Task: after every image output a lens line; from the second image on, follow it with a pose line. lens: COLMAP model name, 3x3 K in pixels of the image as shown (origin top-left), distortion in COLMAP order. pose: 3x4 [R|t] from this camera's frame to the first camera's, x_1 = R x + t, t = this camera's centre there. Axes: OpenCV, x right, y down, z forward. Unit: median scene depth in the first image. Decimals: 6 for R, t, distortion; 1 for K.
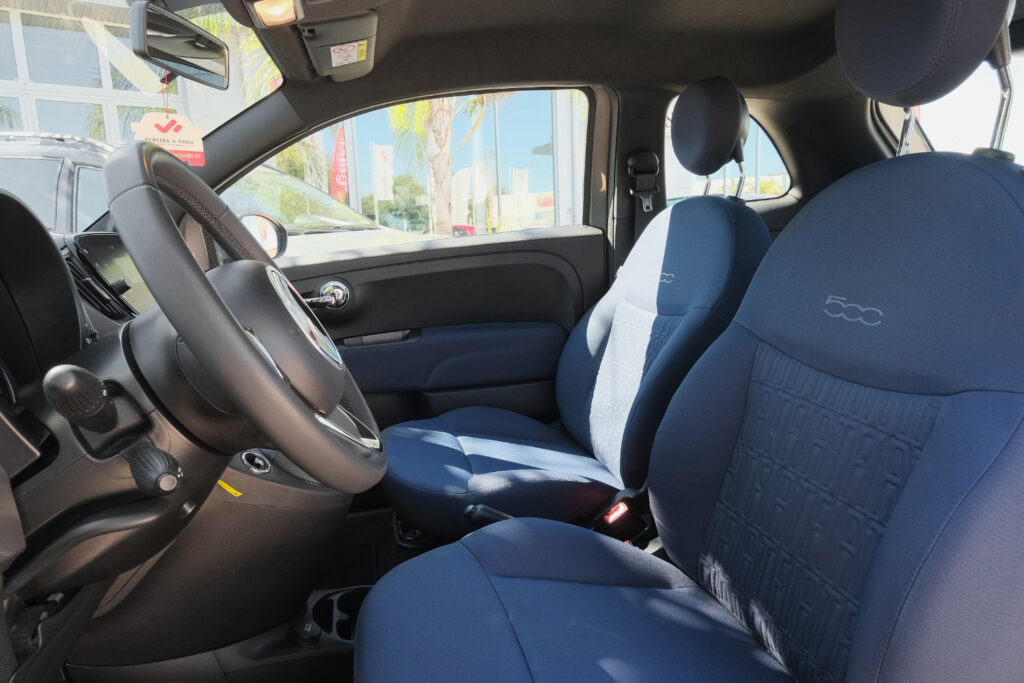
lens RADIAL K [[647.0, 0, 507.0], [0, 647.0, 342.8], [0, 0, 1]] dist [-0.011417, 0.004166]
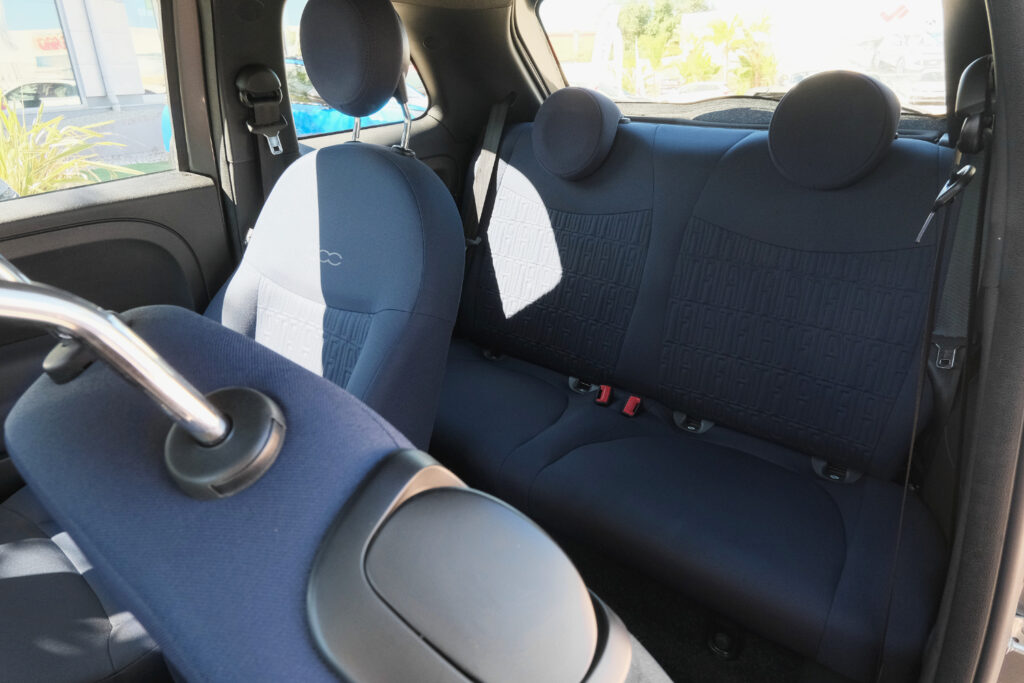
lens RADIAL K [[647.0, 0, 513.3], [0, 647.0, 340.5], [0, 0, 1]] dist [-0.011417, 0.004166]
pose [[0.801602, -0.211502, 0.559197, -0.024486], [0.089433, 0.967230, 0.237629, -0.146771], [-0.591131, -0.140473, 0.794249, 0.218204]]
